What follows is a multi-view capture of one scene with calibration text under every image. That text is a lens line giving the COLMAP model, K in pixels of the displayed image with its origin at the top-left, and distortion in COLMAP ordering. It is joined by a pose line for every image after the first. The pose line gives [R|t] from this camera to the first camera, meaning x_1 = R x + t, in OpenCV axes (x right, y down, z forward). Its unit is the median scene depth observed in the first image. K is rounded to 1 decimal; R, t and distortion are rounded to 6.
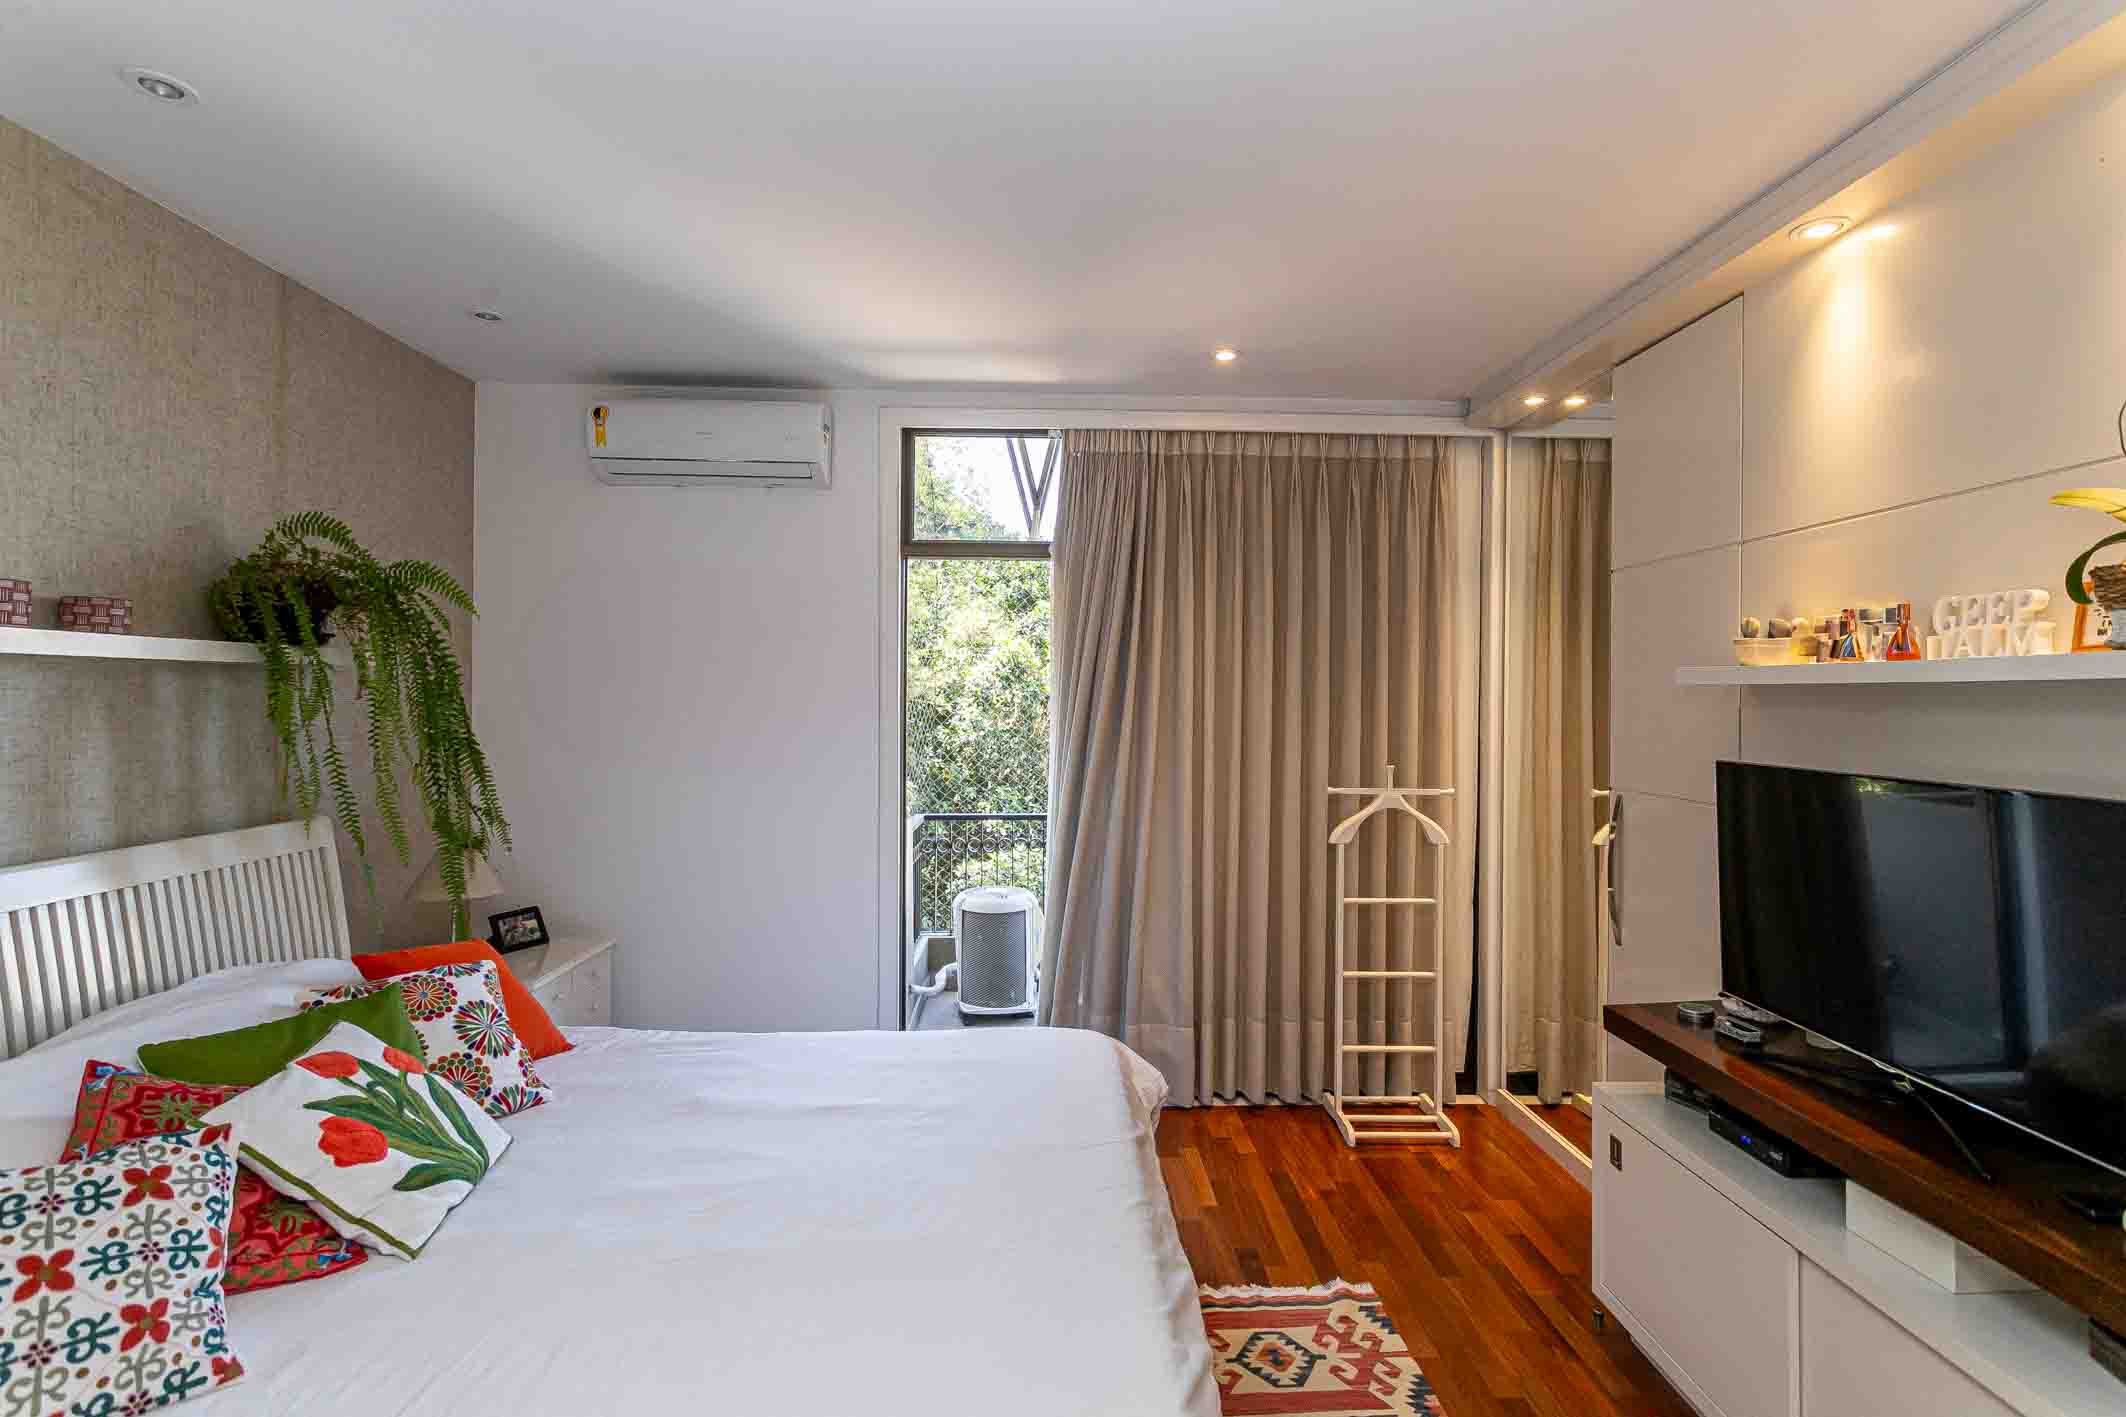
lens RADIAL K [[1001.8, 0, 1058.5], [0, 1001.8, 699.5], [0, 0, 1]] dist [-0.002432, 0.001082]
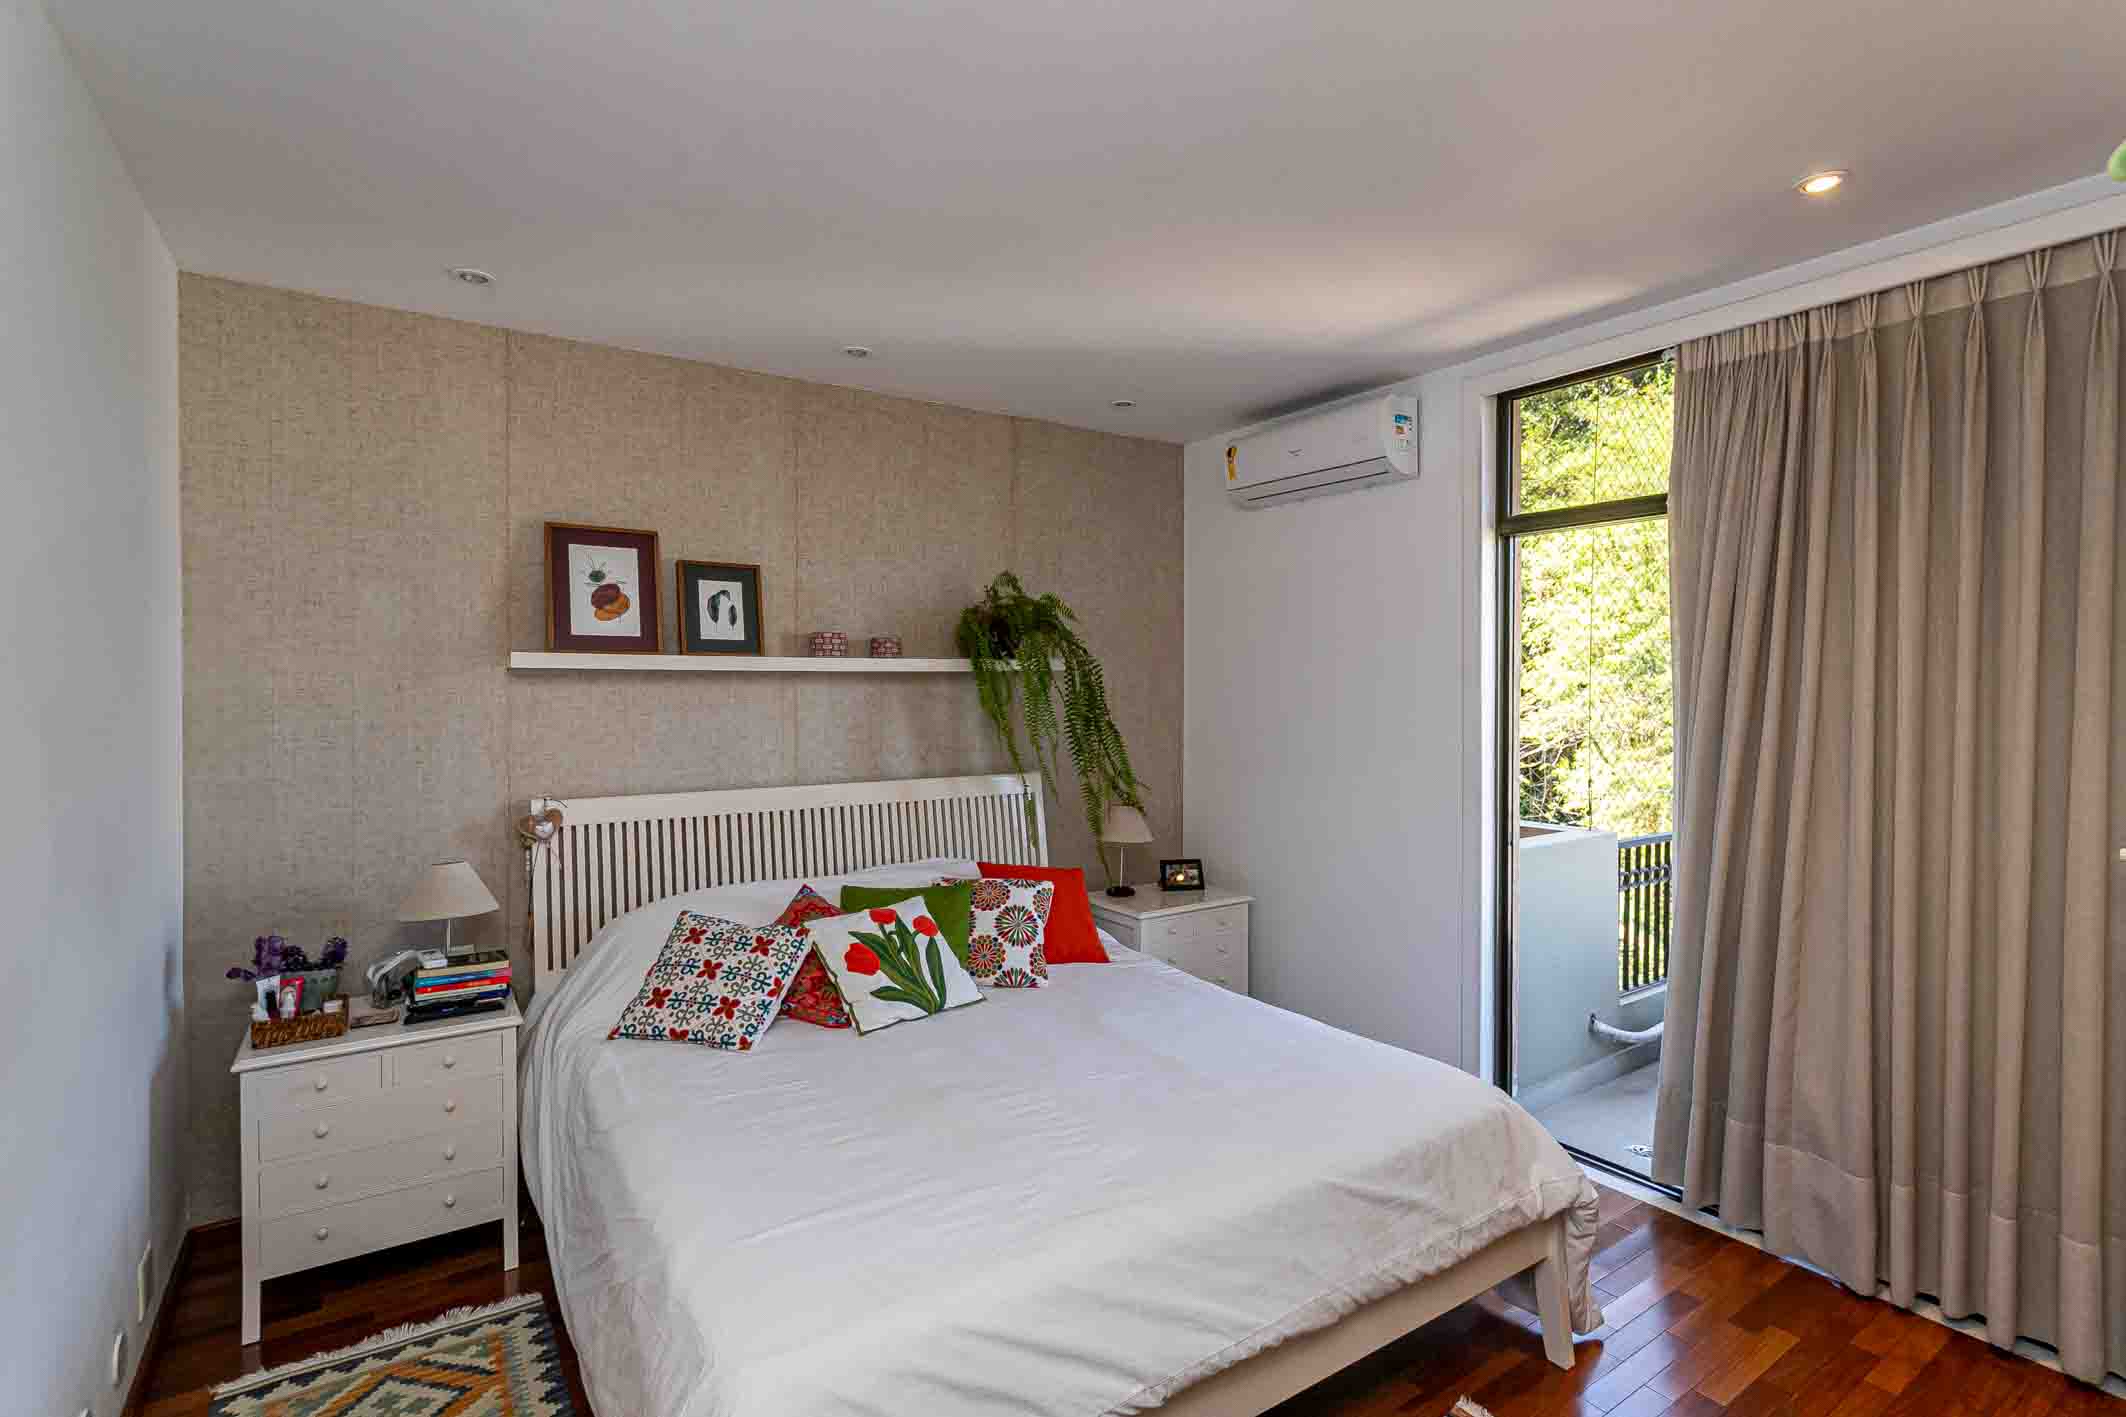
lens RADIAL K [[1001.8, 0, 1058.5], [0, 1001.8, 699.5], [0, 0, 1]] dist [-0.002432, 0.001082]
pose [[0.529402, 0.005875, -0.848351, 0.692711], [0.004212, 0.999945, 0.009553, -0.007579], [0.848361, -0.008631, 0.529348, 0.304924]]
